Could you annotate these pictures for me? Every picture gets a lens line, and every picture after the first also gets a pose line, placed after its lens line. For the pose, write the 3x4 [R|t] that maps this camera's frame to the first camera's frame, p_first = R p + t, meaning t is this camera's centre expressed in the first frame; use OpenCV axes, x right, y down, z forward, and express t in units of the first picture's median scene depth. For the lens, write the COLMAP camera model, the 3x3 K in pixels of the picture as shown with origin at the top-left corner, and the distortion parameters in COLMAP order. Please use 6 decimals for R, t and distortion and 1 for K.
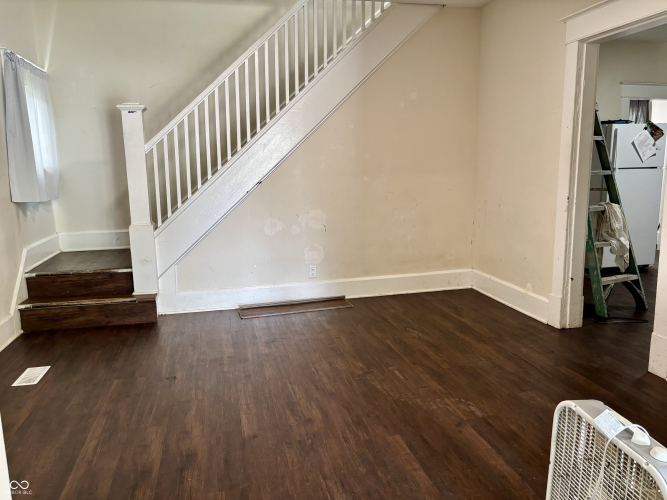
lens RADIAL K [[505.6, 0, 339.3], [0, 505.6, 245.7], [0, 0, 1]] dist [0.041735, -0.053886]
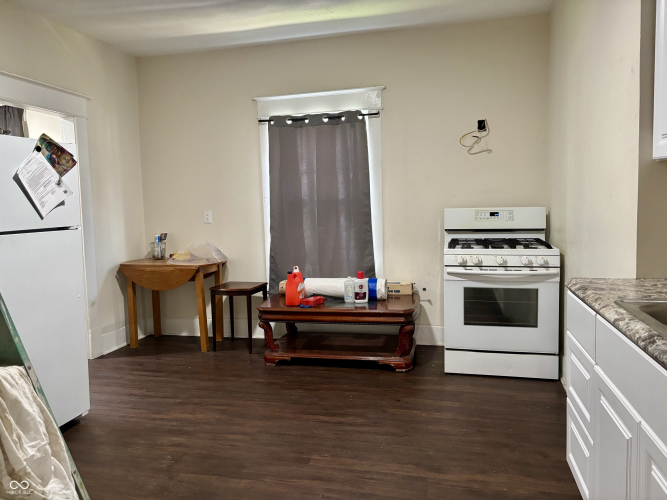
lens RADIAL K [[505.6, 0, 327.7], [0, 505.6, 245.4], [0, 0, 1]] dist [0.041735, -0.053886]
pose [[0.463037, -0.068061, 0.883722, 0.295274], [0.165214, 0.986201, -0.010612, -0.089812], [-0.870805, 0.150917, 0.467892, 0.548474]]
